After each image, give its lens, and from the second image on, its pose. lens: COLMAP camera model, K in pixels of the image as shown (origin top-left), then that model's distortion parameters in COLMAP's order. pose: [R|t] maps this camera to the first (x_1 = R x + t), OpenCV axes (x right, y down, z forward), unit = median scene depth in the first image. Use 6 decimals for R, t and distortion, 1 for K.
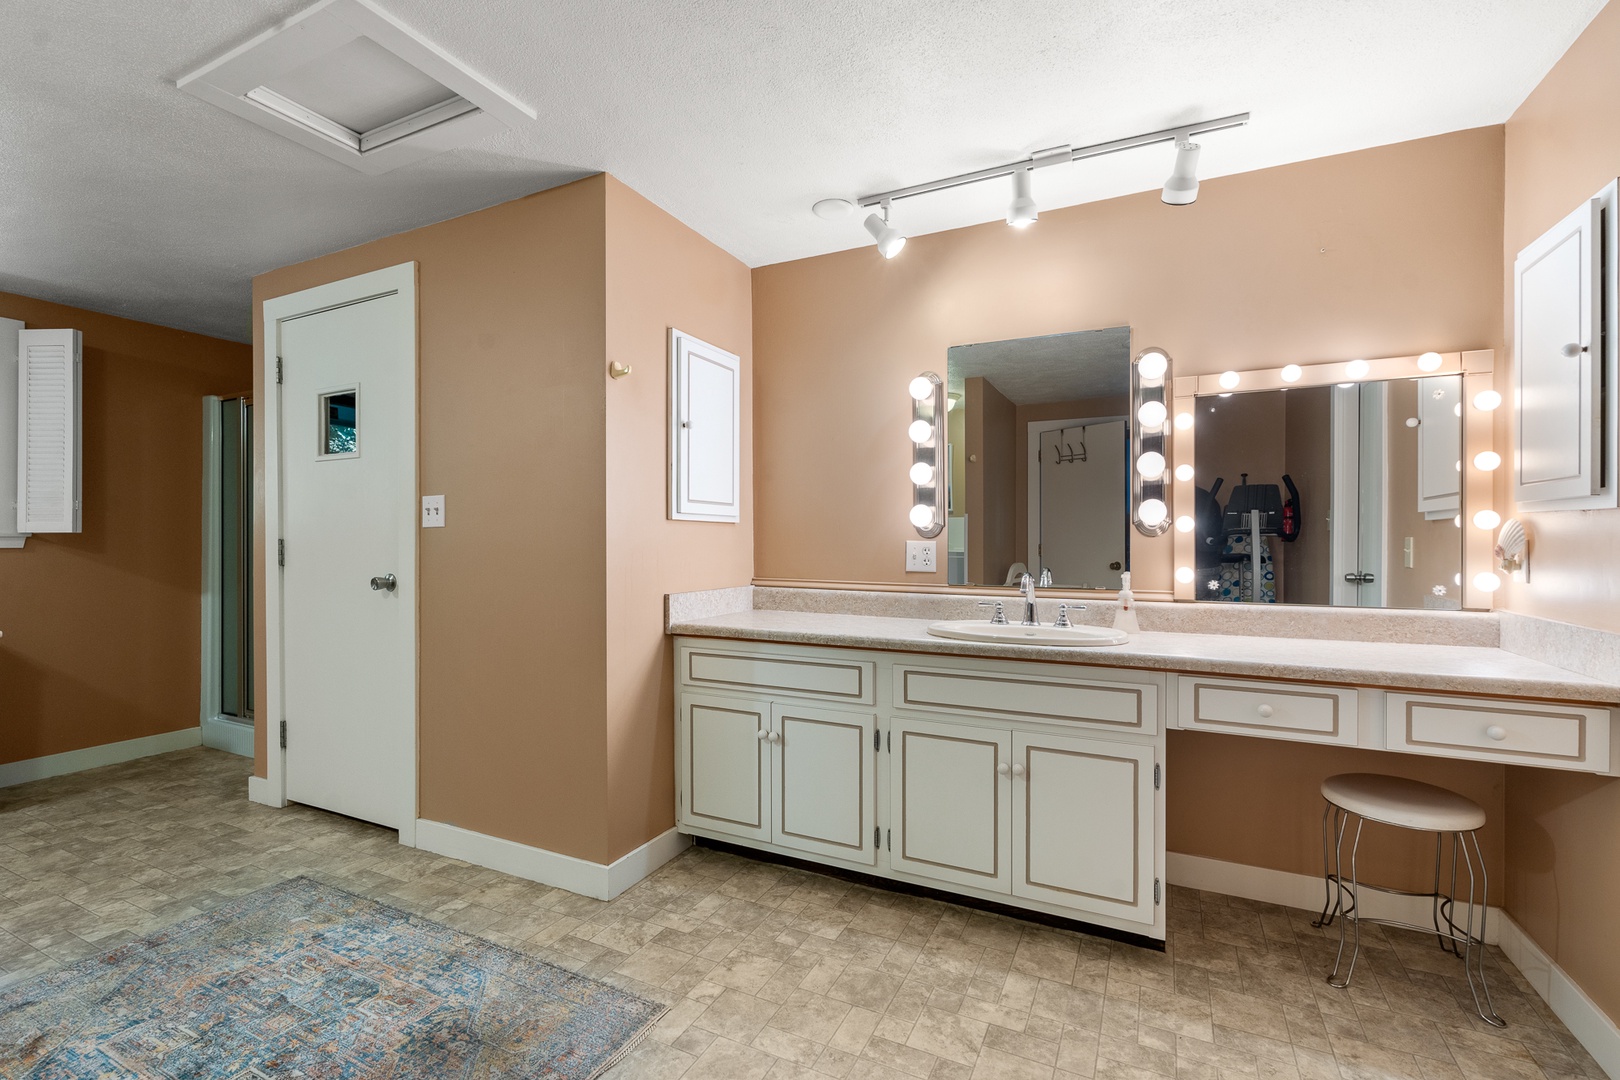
lens RADIAL K [[732.8, 0, 803.0], [0, 732.8, 538.1], [0, 0, 1]] dist [0.001564, -0.000041]
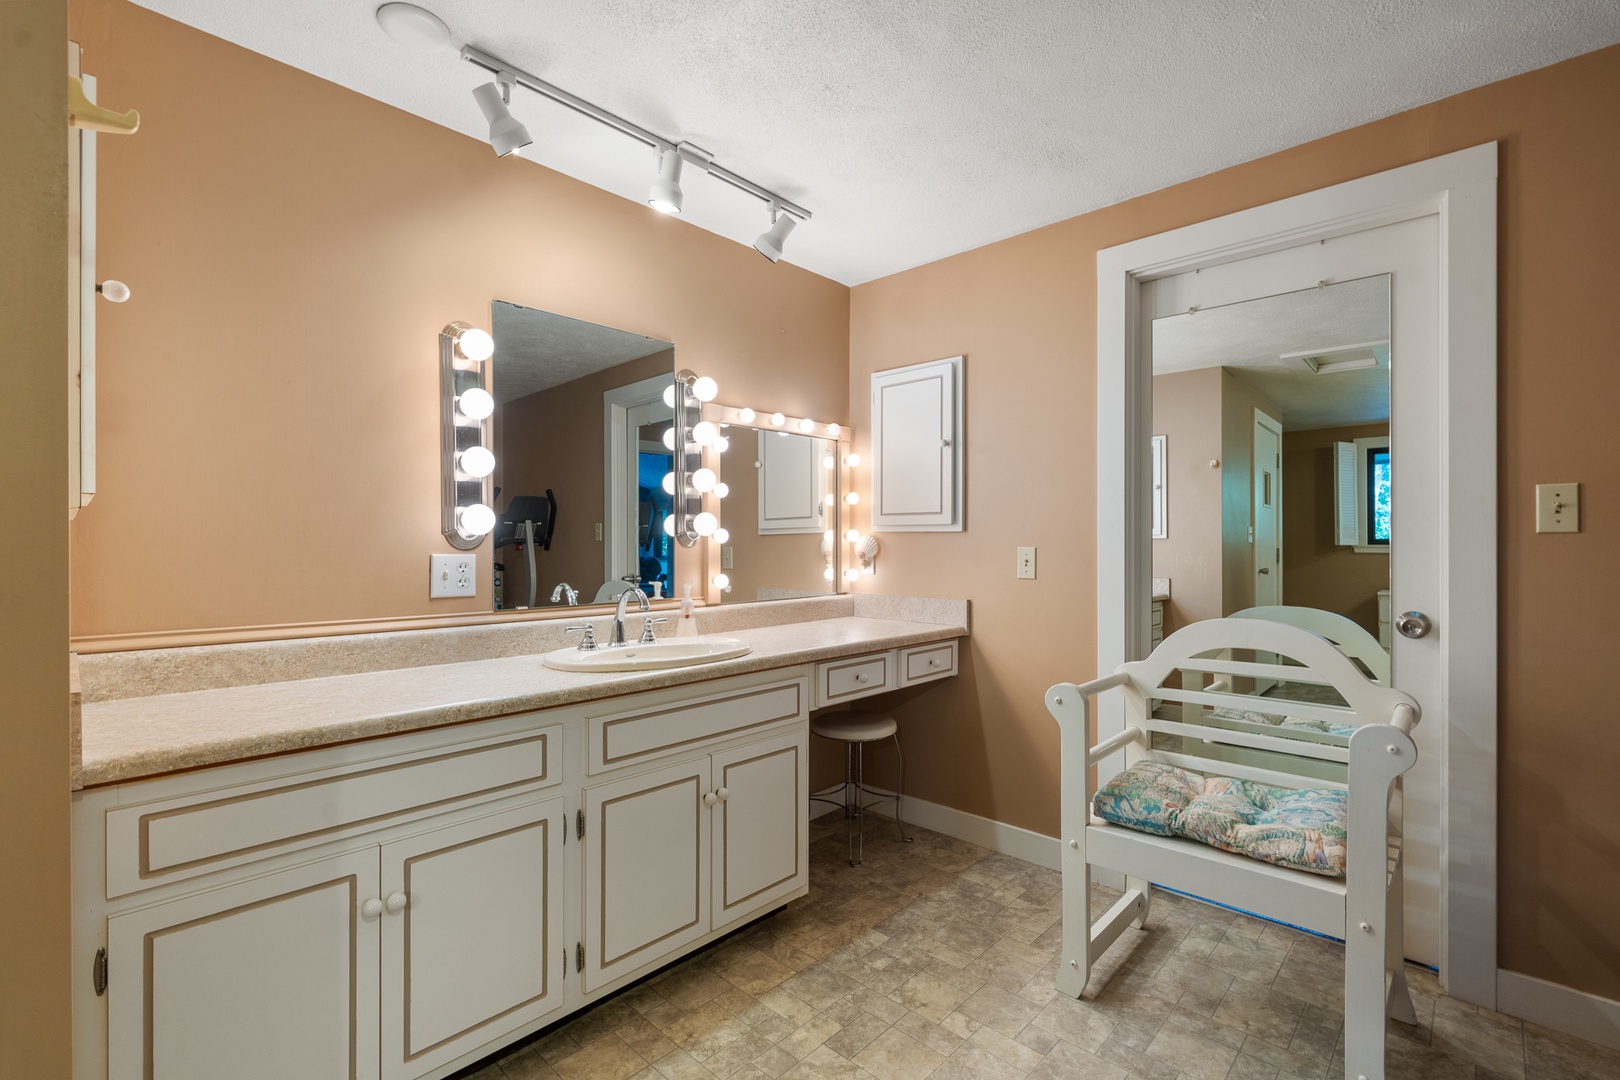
lens RADIAL K [[732.8, 0, 816.3], [0, 732.8, 541.9], [0, 0, 1]] dist [0.001564, -0.000041]
pose [[0.274093, 0.002062, 0.961701, -0.530865], [0.001753, 0.999995, -0.002644, -0.006714], [-0.961702, 0.002410, 0.274088, 0.562450]]
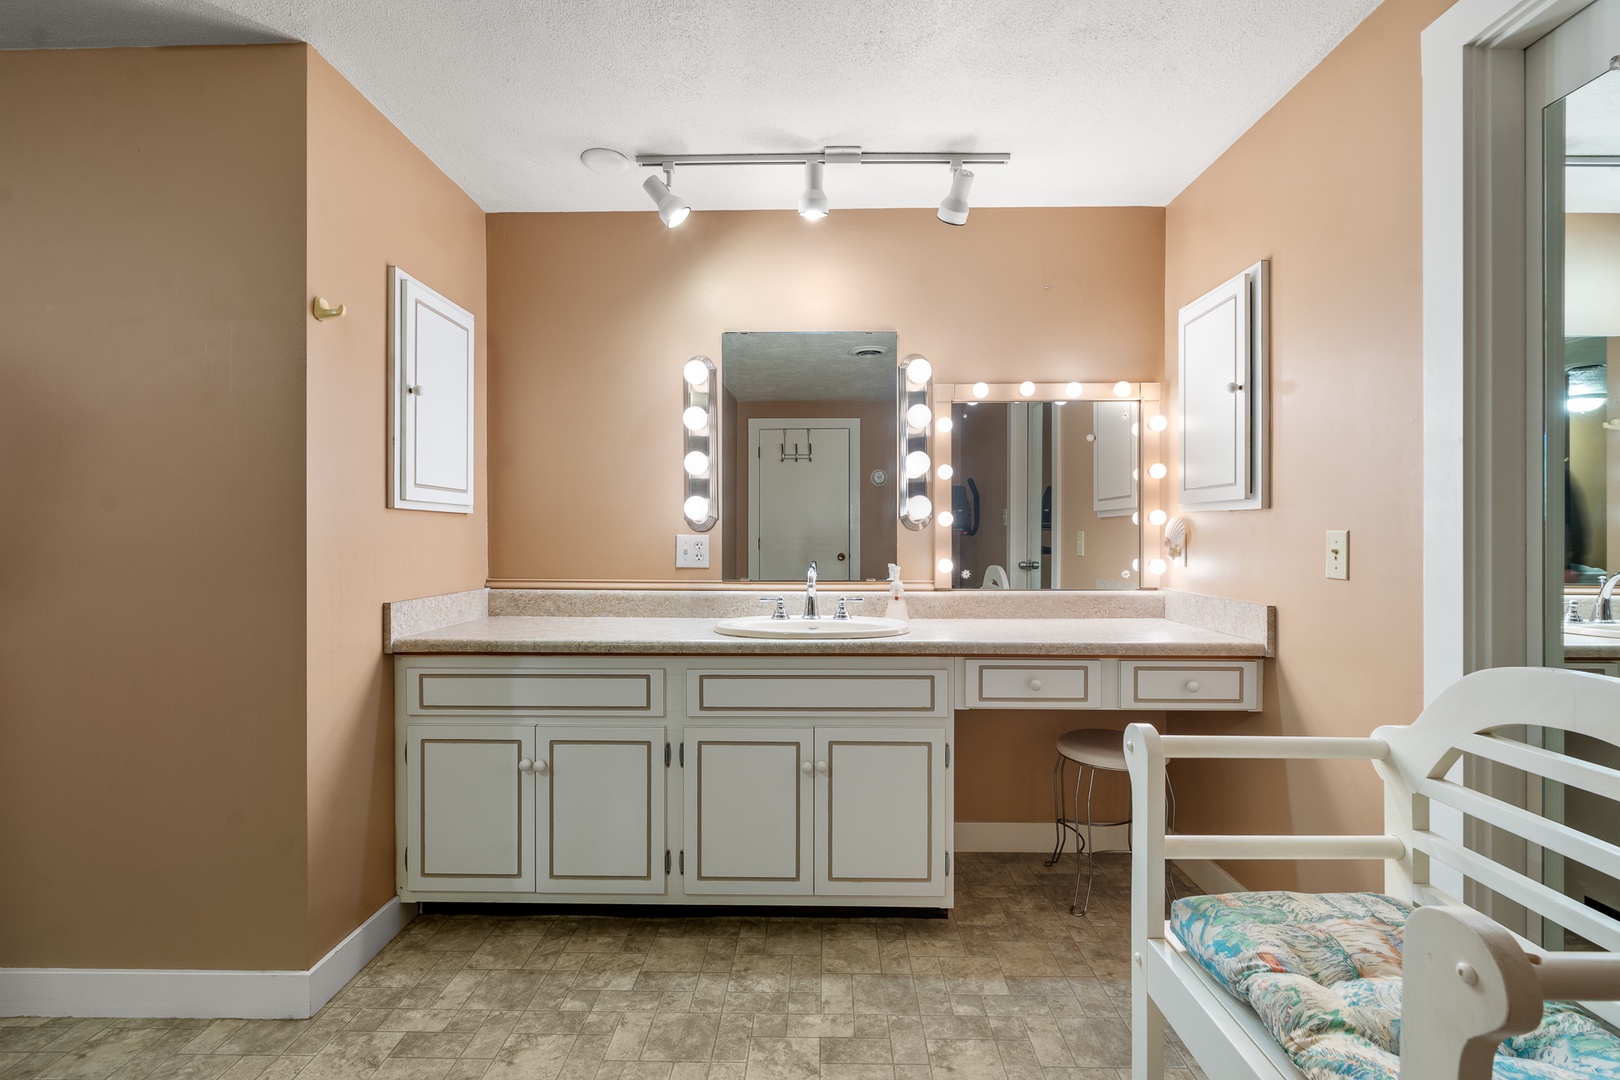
lens RADIAL K [[732.8, 0, 814.4], [0, 732.8, 529.0], [0, 0, 1]] dist [0.001564, -0.000041]
pose [[0.901335, 0.002217, 0.433118, -0.129193], [-0.000031, 0.999987, -0.005056, 0.001295], [-0.433123, 0.004544, 0.901323, 0.103332]]
